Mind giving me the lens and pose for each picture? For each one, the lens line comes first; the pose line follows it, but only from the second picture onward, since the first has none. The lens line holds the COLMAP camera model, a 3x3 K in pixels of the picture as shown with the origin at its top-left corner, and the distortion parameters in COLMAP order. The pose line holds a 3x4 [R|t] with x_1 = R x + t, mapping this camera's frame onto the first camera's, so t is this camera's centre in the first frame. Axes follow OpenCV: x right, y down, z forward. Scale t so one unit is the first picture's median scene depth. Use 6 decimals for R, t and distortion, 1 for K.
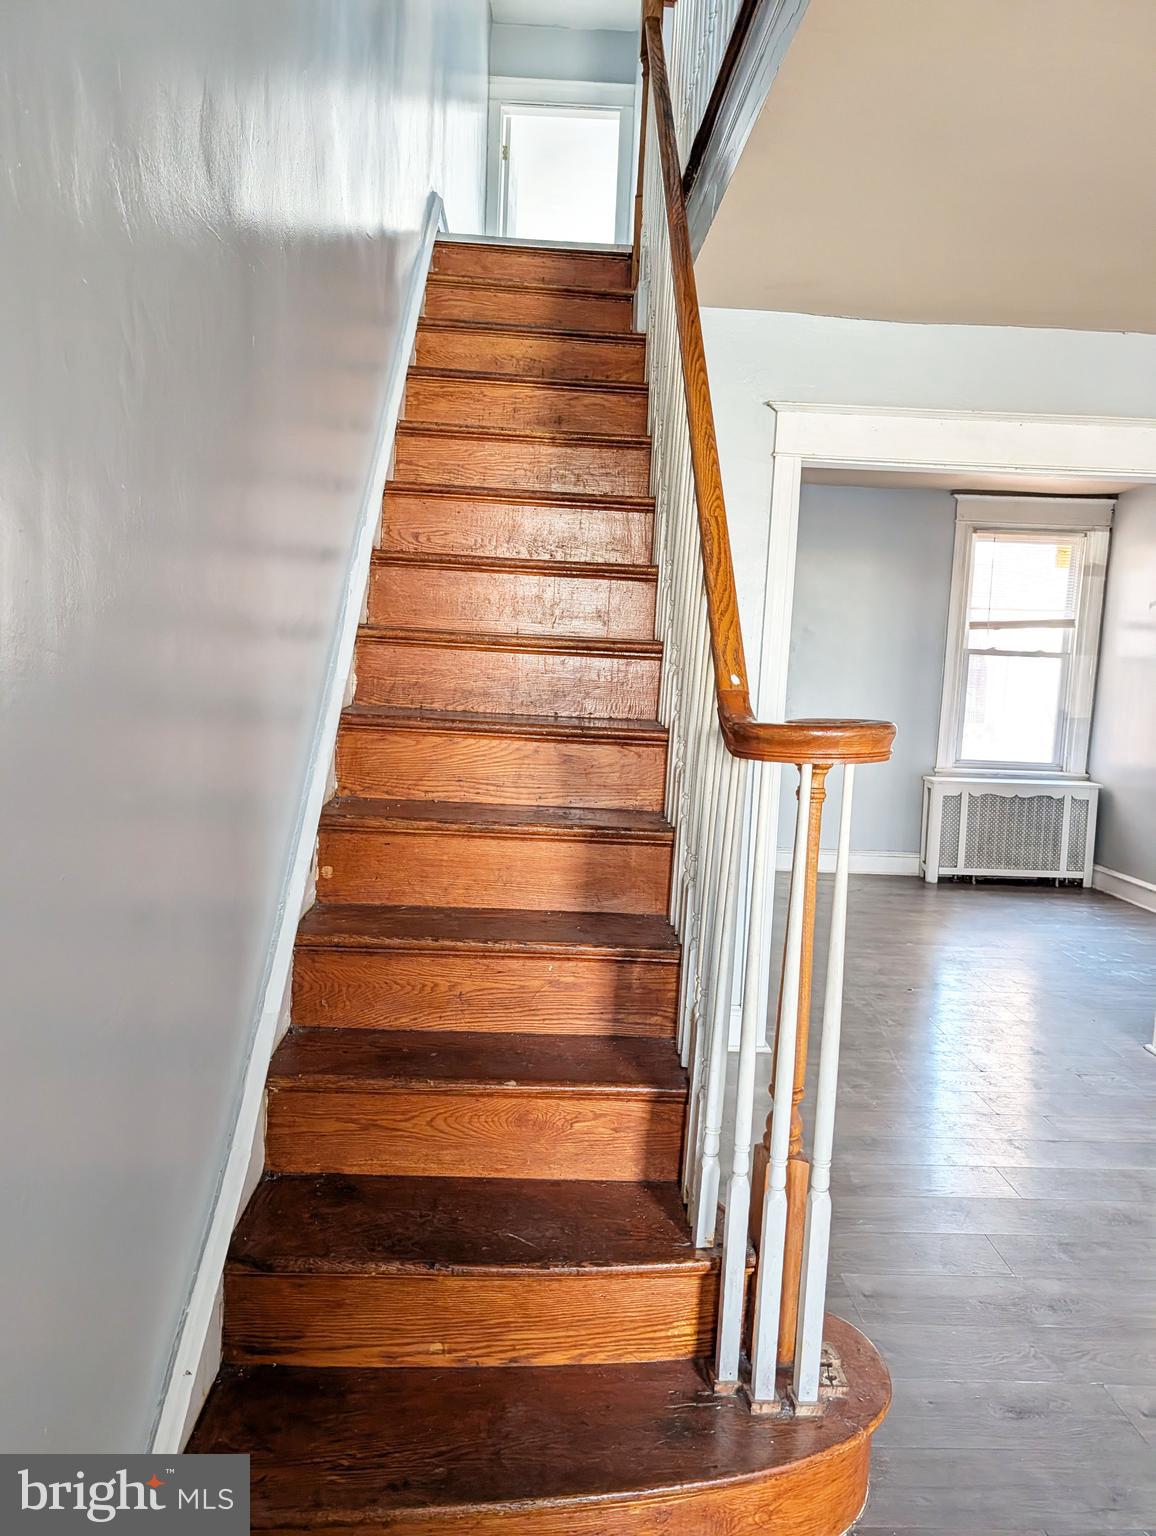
lens RADIAL K [[1139.6, 0, 578.0], [0, 1139.6, 768.0], [0, 0, 1]] dist [-0.007258, -0.006154]
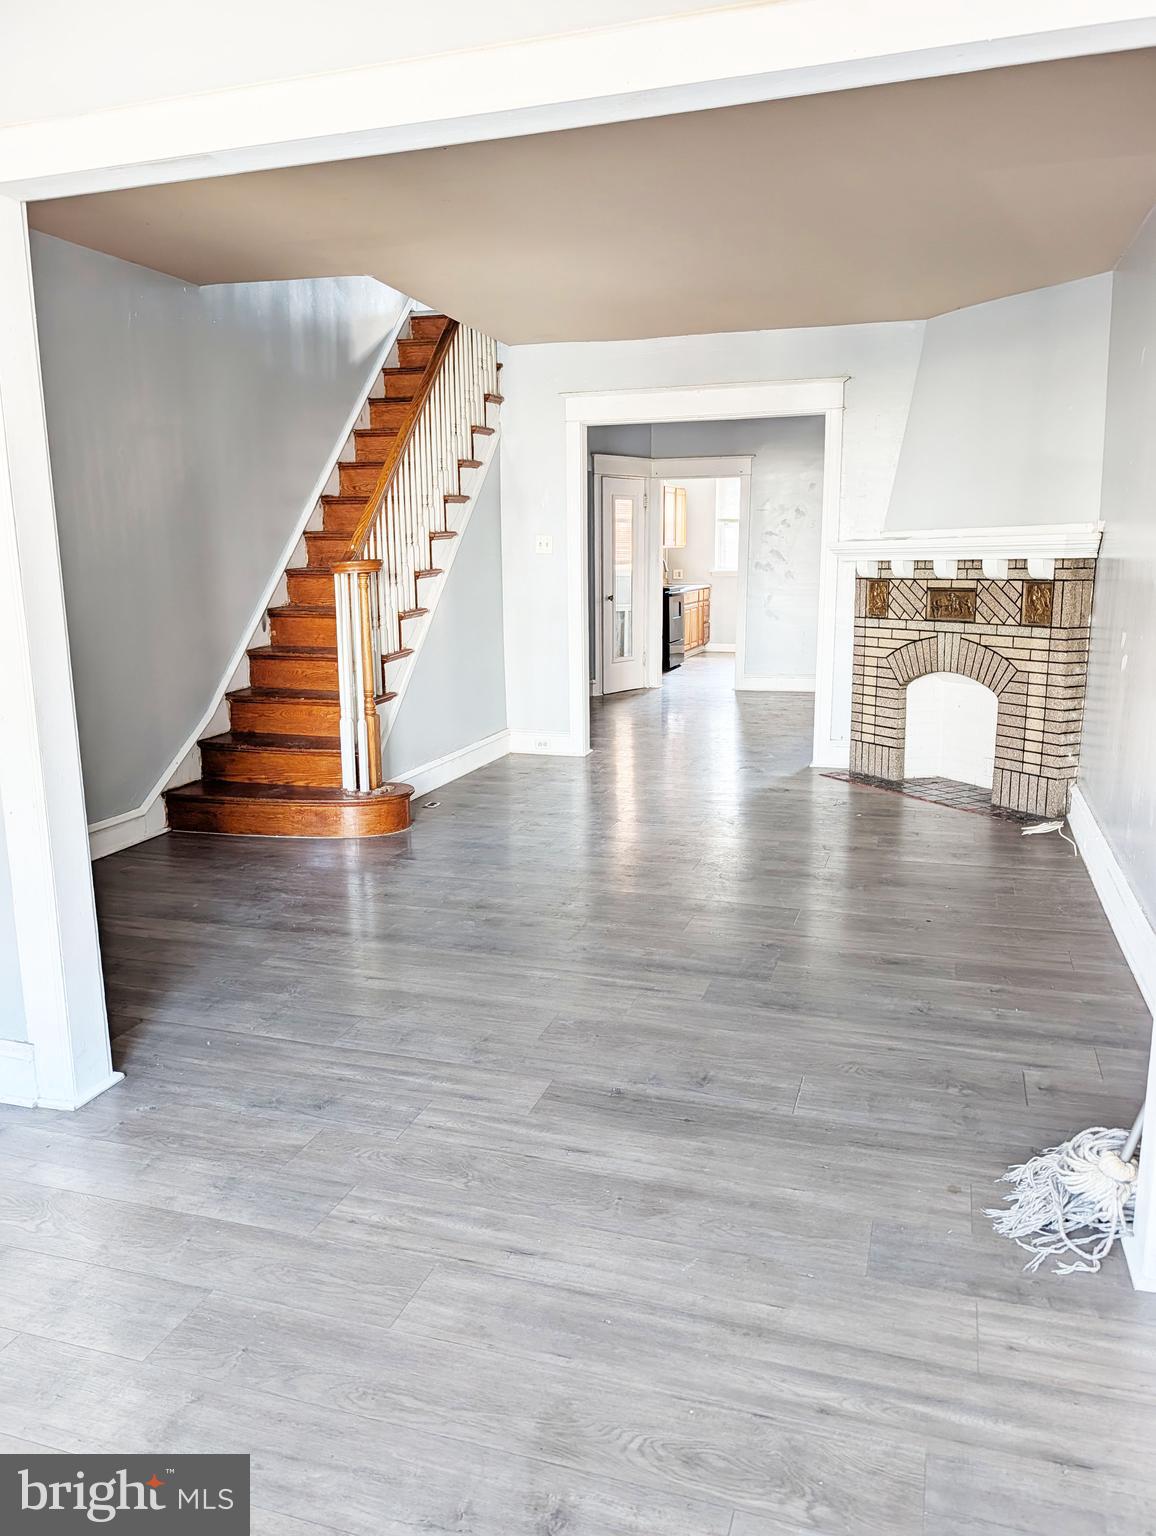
lens RADIAL K [[1139.6, 0, 578.0], [0, 1139.6, 768.0], [0, 0, 1]] dist [-0.007258, -0.006154]
pose [[0.934942, 0.012768, -0.354572, 1.564288], [0.021041, 0.995598, 0.091333, 0.203818], [0.354177, -0.092851, 0.930557, -1.374736]]
